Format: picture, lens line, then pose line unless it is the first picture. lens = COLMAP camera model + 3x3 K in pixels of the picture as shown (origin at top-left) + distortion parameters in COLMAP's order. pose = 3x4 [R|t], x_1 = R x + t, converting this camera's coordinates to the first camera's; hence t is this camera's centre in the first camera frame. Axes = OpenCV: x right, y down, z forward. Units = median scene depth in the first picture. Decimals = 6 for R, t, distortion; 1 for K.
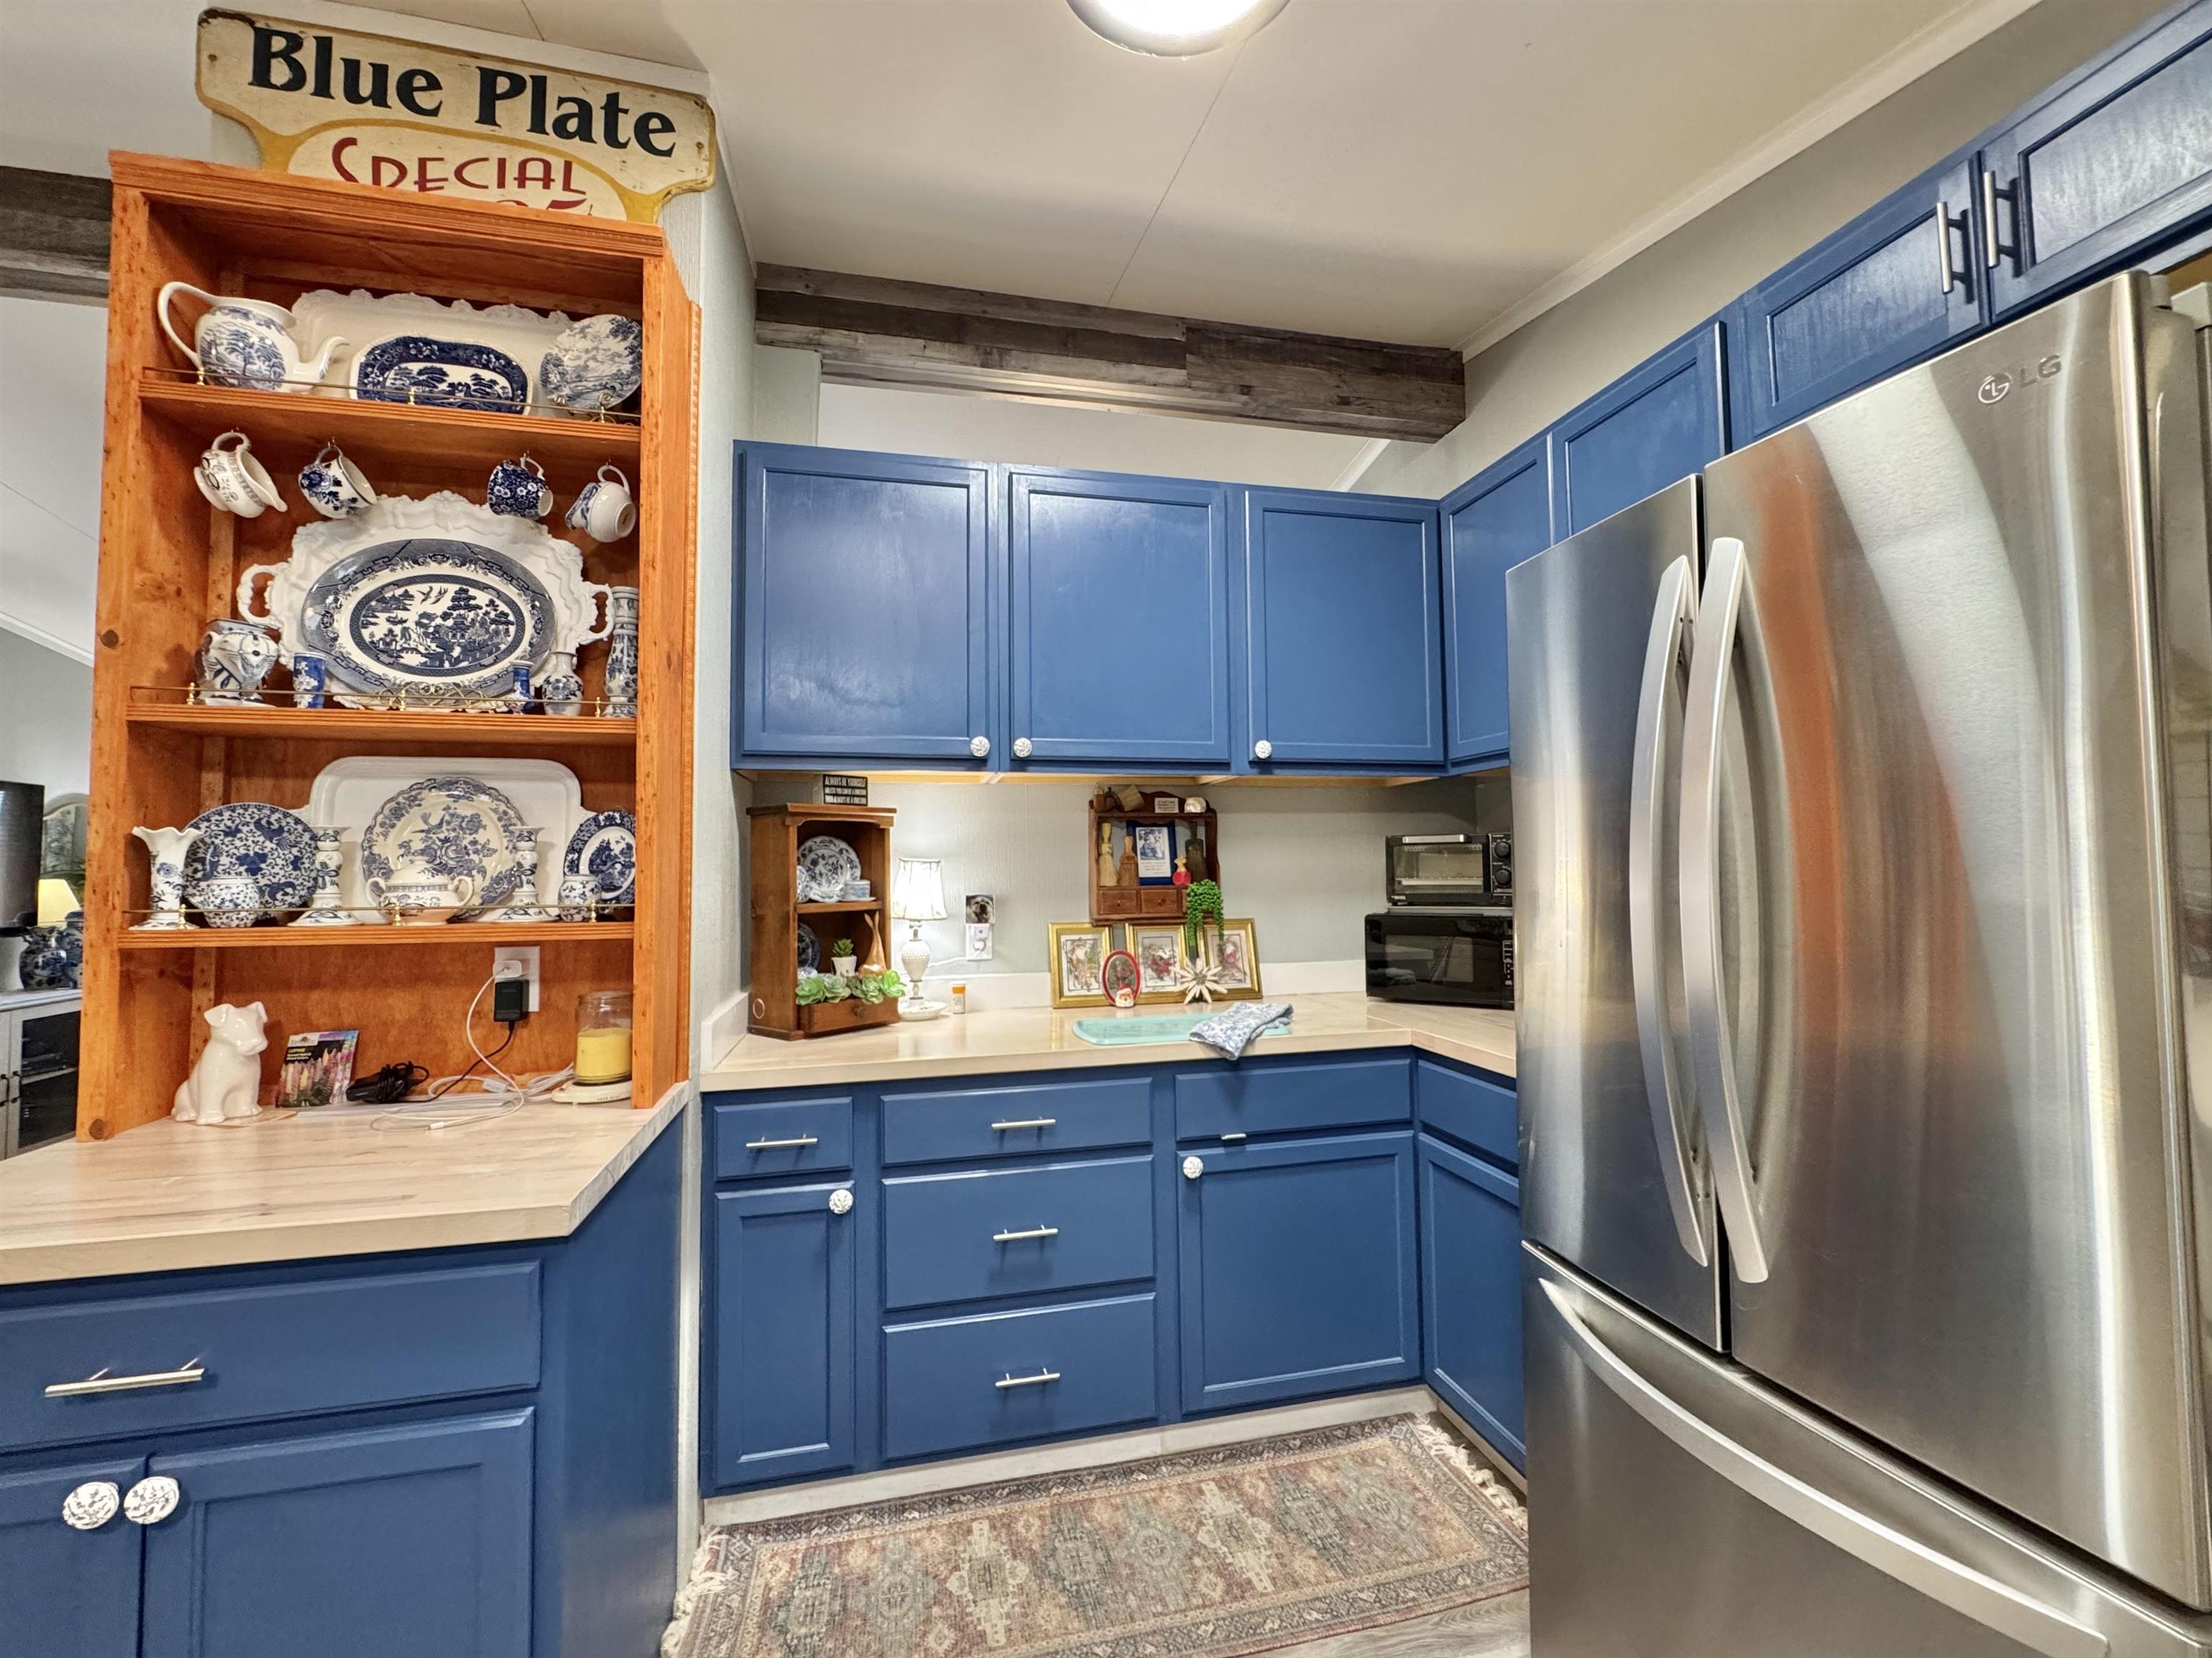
lens RADIAL K [[916.8, 0, 1106.8], [0, 916.8, 831.8], [0, 0, 1]] dist [-0.002878, 0.000712]
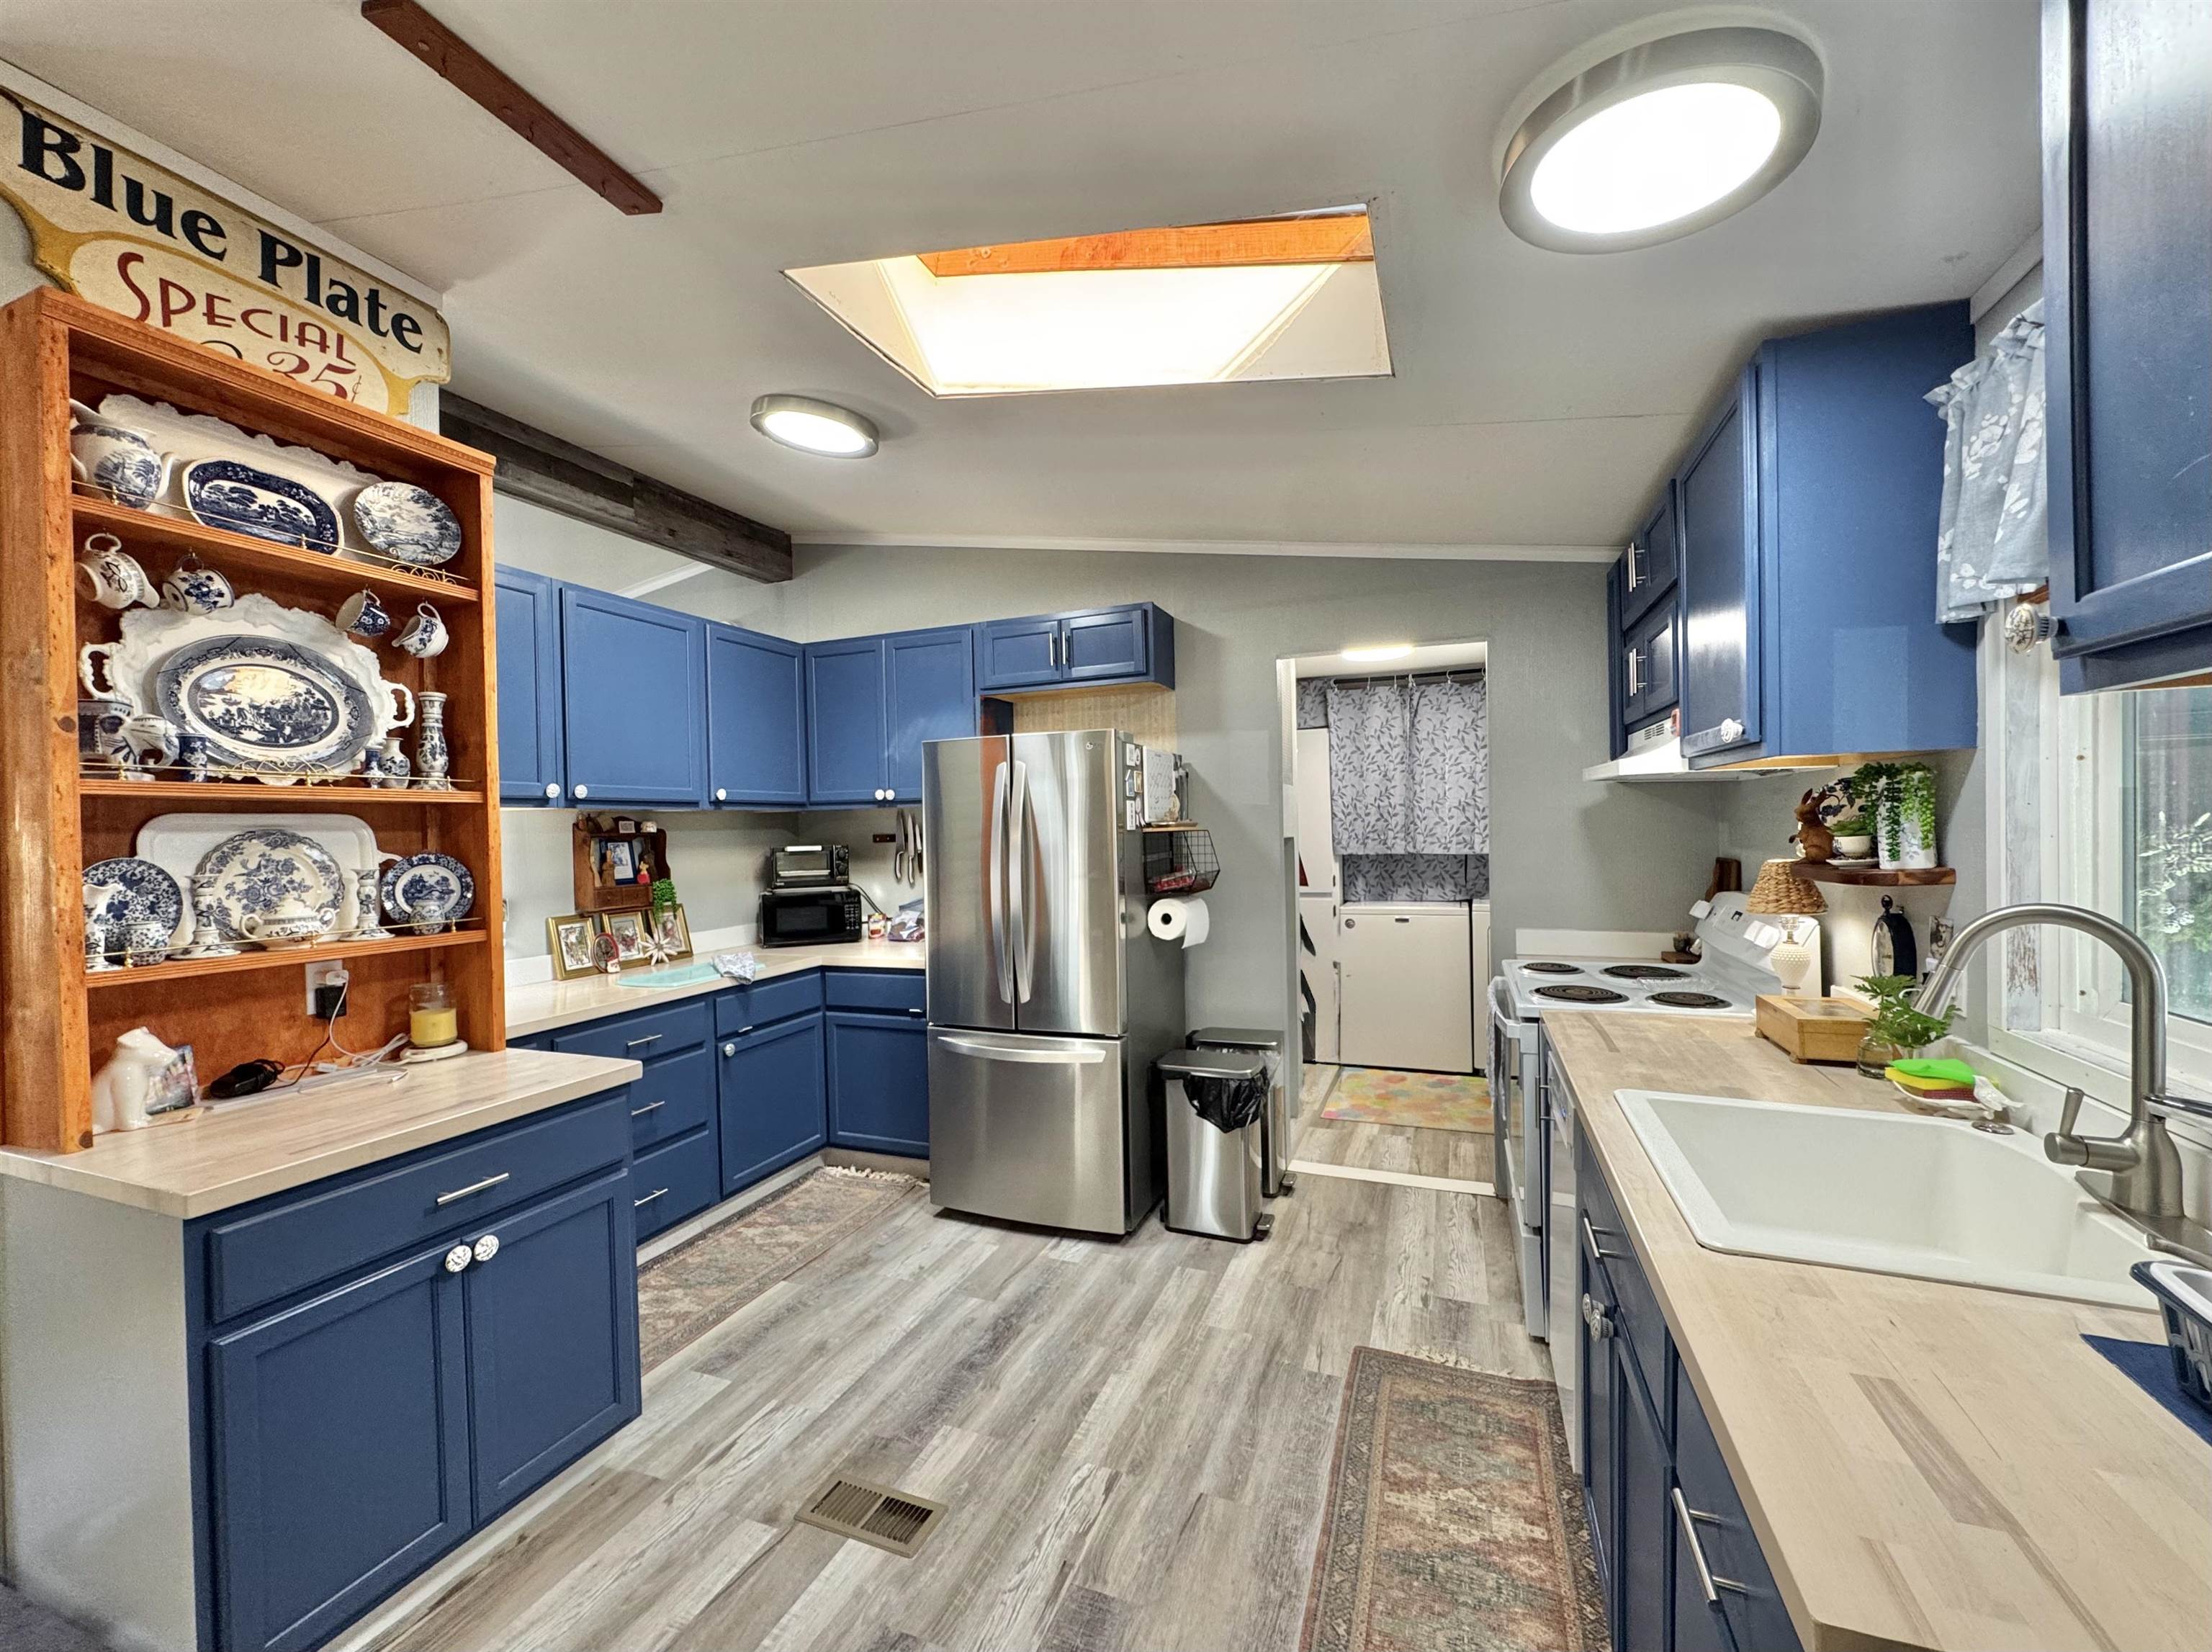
lens RADIAL K [[942.4, 0, 1110.5], [0, 942.4, 830.1], [0, 0, 1]] dist [-0.001459, 0.000003]
pose [[0.556925, -0.006952, 0.830534, -1.109824], [-0.018059, 0.999627, 0.020477, -0.102923], [-0.830366, -0.026402, 0.556592, -0.630789]]
